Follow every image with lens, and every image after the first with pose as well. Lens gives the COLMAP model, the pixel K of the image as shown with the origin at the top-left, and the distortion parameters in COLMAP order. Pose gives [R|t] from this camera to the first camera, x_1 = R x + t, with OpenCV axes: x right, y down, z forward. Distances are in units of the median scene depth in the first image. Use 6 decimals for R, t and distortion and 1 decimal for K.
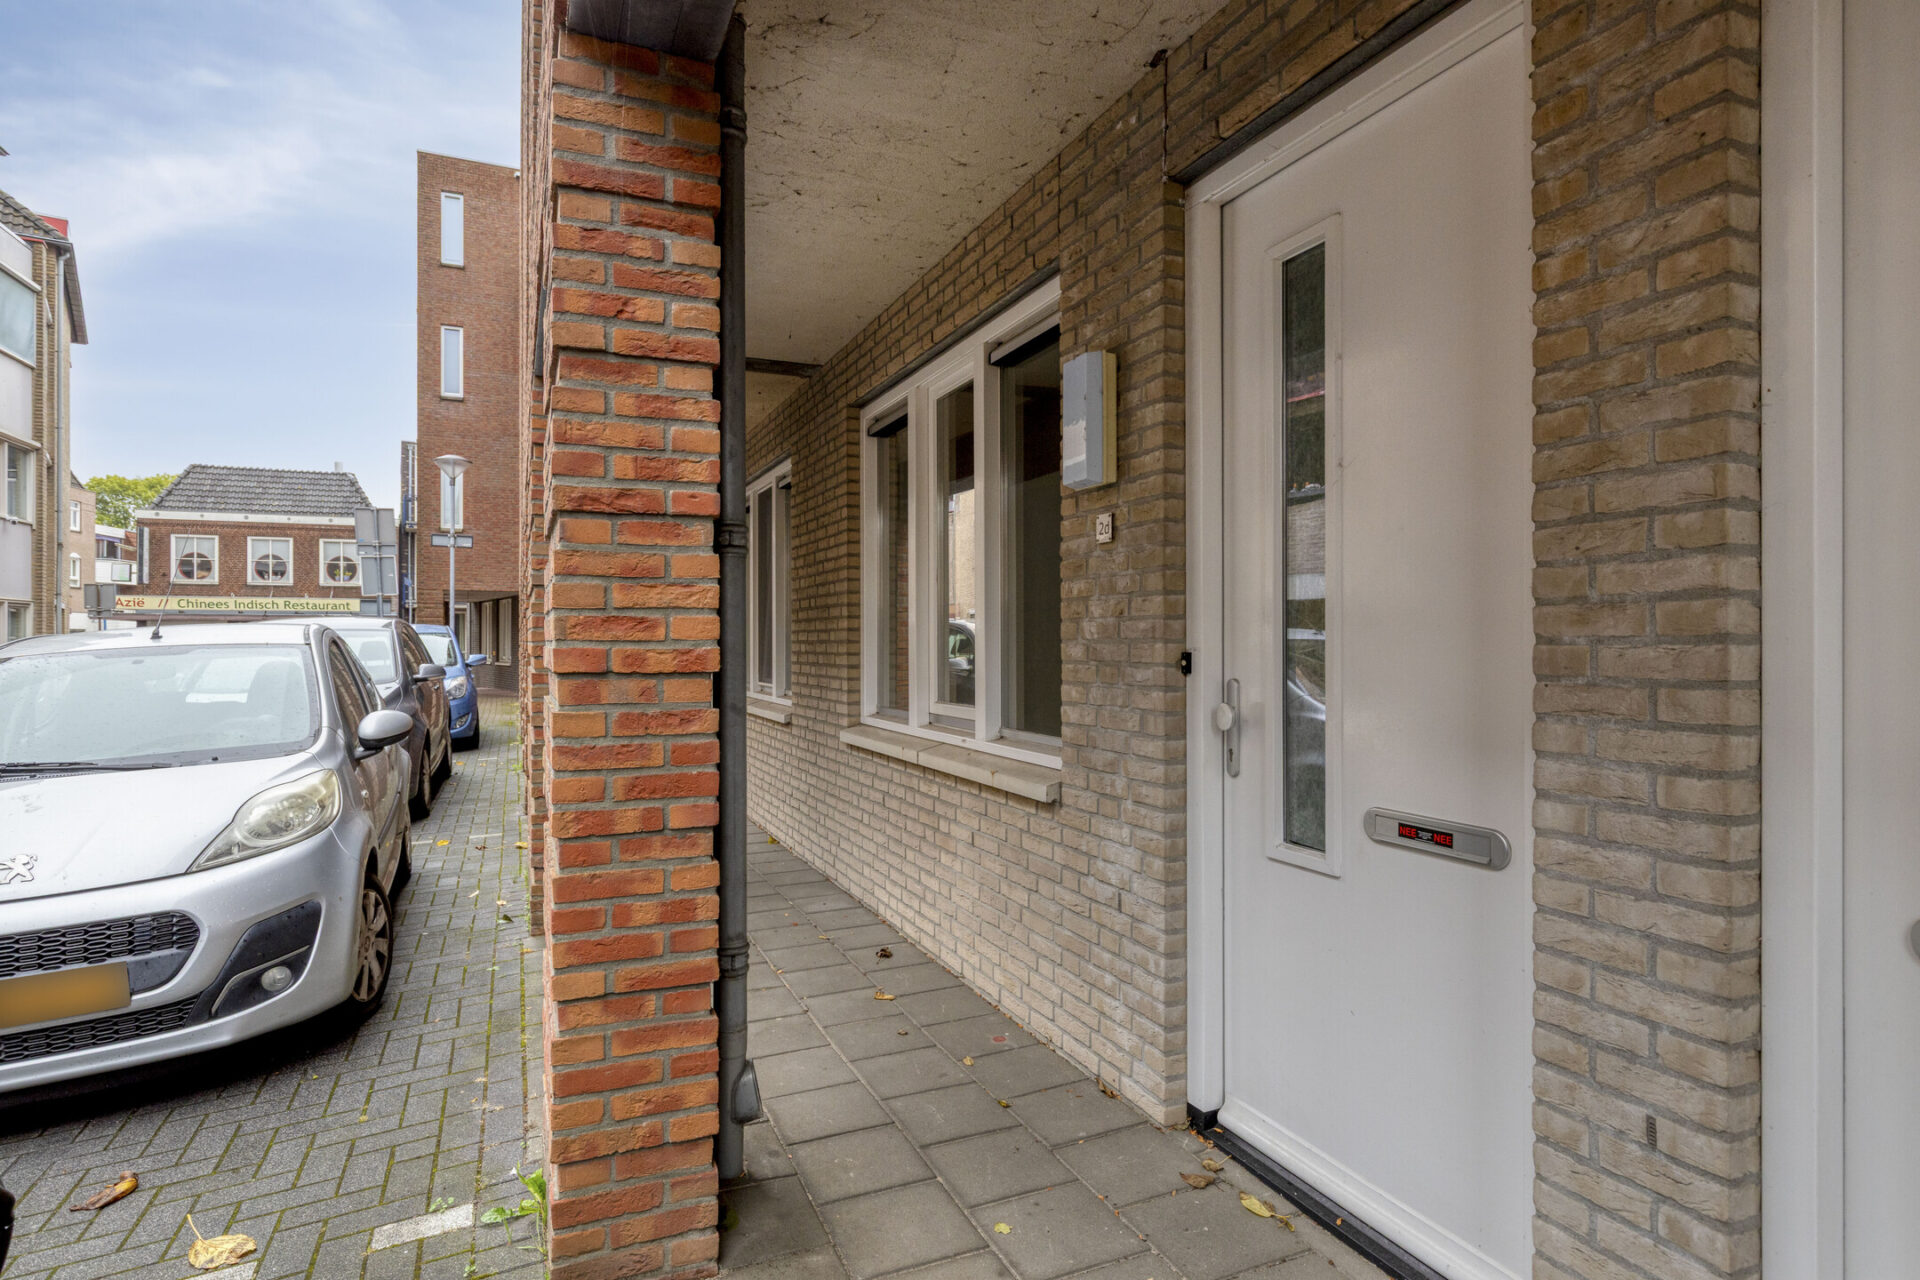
lens RADIAL K [[1038.6, 0, 960.0], [0, 1038.6, 640.0], [0, 0, 1]] dist [-0.000606, -0.000038]
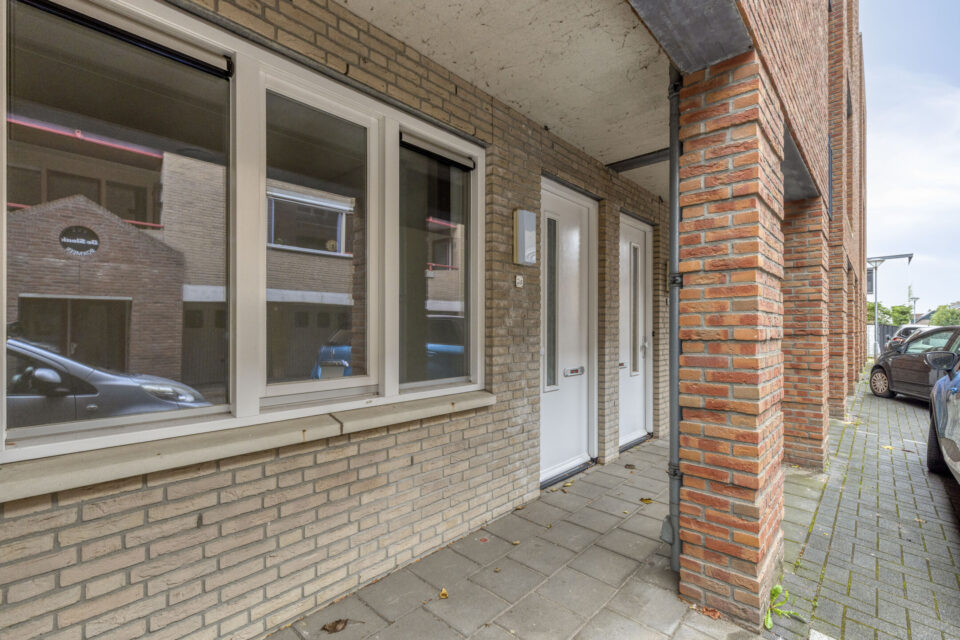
lens RADIAL K [[429.1, 0, 478.4], [0, 429.1, 326.3], [0, 0, 1]] dist [0.000968, -0.000318]
pose [[-0.409309, 0.004797, 0.912383, -0.745419], [-0.004306, 0.999965, -0.007189, 0.006773], [-0.912386, -0.006872, -0.409274, 1.491352]]
